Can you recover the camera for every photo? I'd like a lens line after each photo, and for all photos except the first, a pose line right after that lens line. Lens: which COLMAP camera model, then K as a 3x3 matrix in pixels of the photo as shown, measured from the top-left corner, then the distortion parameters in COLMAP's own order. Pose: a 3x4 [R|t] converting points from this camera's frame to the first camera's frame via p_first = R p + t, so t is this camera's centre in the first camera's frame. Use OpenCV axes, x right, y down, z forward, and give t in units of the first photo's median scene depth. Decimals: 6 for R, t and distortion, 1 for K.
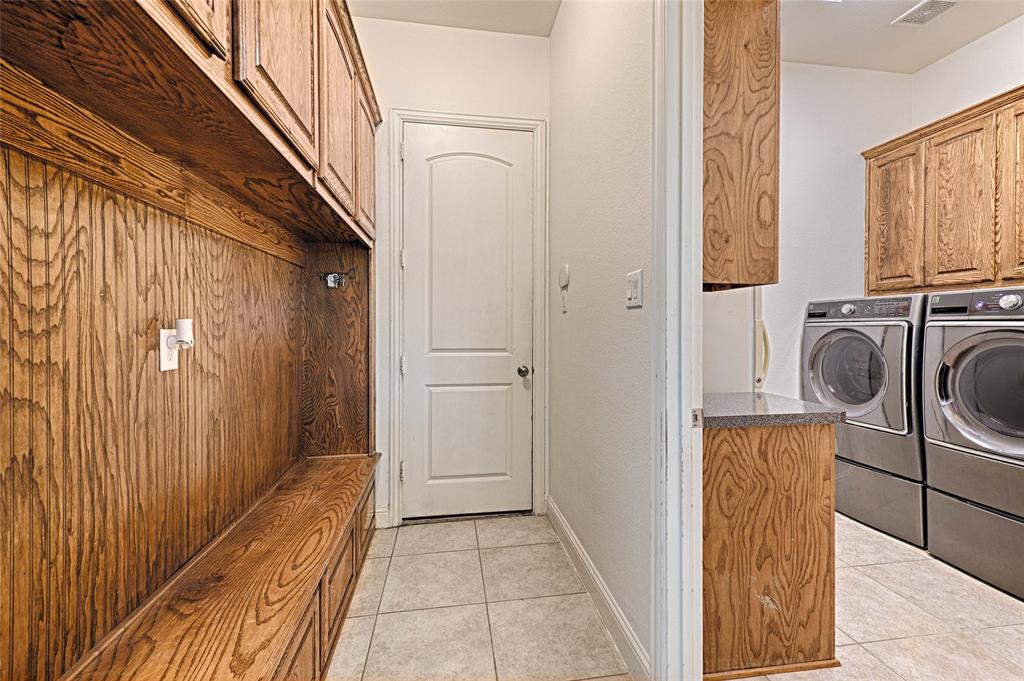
lens RADIAL K [[435.1, 0, 514.0], [0, 435.1, 331.4], [0, 0, 1]] dist [0.009818, -0.000070]
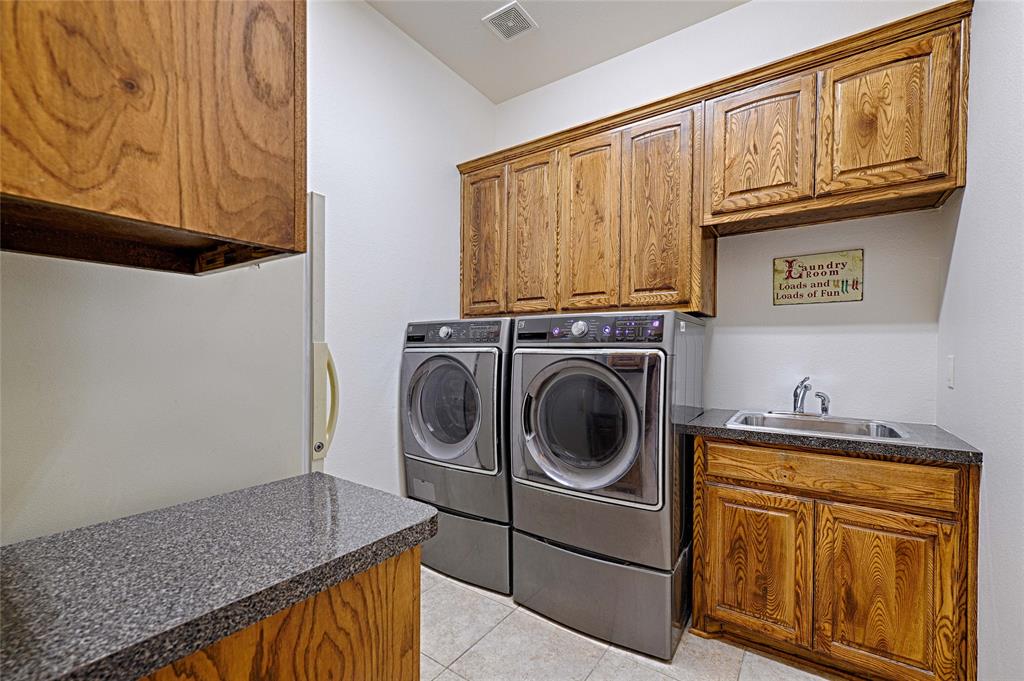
lens RADIAL K [[425.4, 0, 513.1], [0, 425.4, 354.5], [0, 0, 1]] dist [0.001970, 0.000107]
pose [[0.693403, 0.002173, 0.720547, 0.291145], [-0.001536, 0.999998, -0.001538, -0.007621], [-0.720548, -0.000041, 0.693405, 0.372811]]
